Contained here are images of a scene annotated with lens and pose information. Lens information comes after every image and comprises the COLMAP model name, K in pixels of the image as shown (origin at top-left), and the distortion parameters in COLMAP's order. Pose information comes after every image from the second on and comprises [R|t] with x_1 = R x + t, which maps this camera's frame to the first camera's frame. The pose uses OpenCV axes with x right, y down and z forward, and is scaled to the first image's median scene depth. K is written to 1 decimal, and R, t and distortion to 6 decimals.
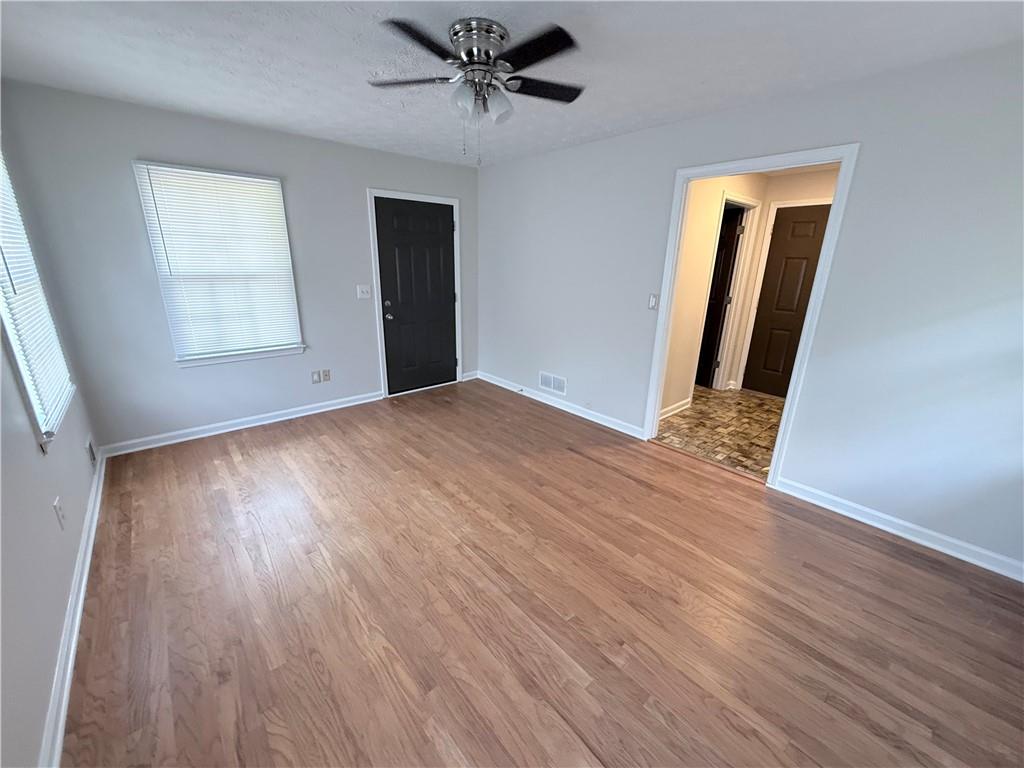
lens RADIAL K [[405.8, 0, 510.1], [0, 405.8, 384.0], [0, 0, 1]] dist [0.000982, -0.000374]
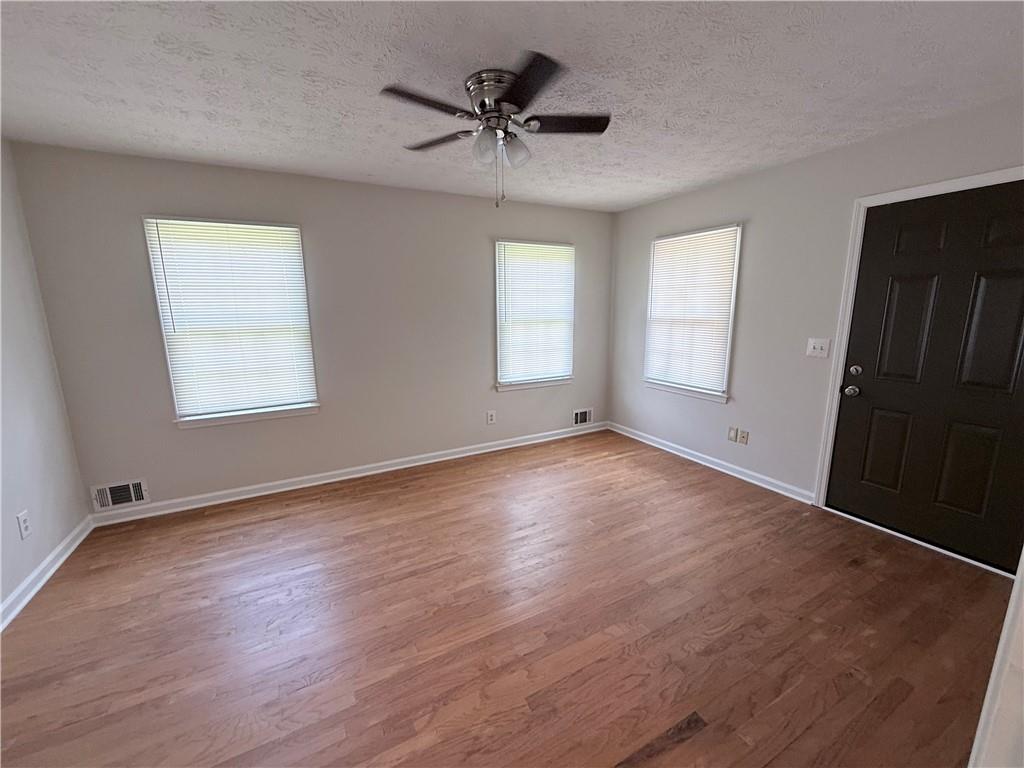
lens RADIAL K [[405.8, 0, 510.1], [0, 405.8, 384.0], [0, 0, 1]] dist [0.000982, -0.000374]
pose [[-0.222450, 0.166372, -0.960644, 0.567340], [-0.280713, 0.932676, 0.226531, -0.224226], [0.933657, 0.320057, -0.160771, 0.799197]]
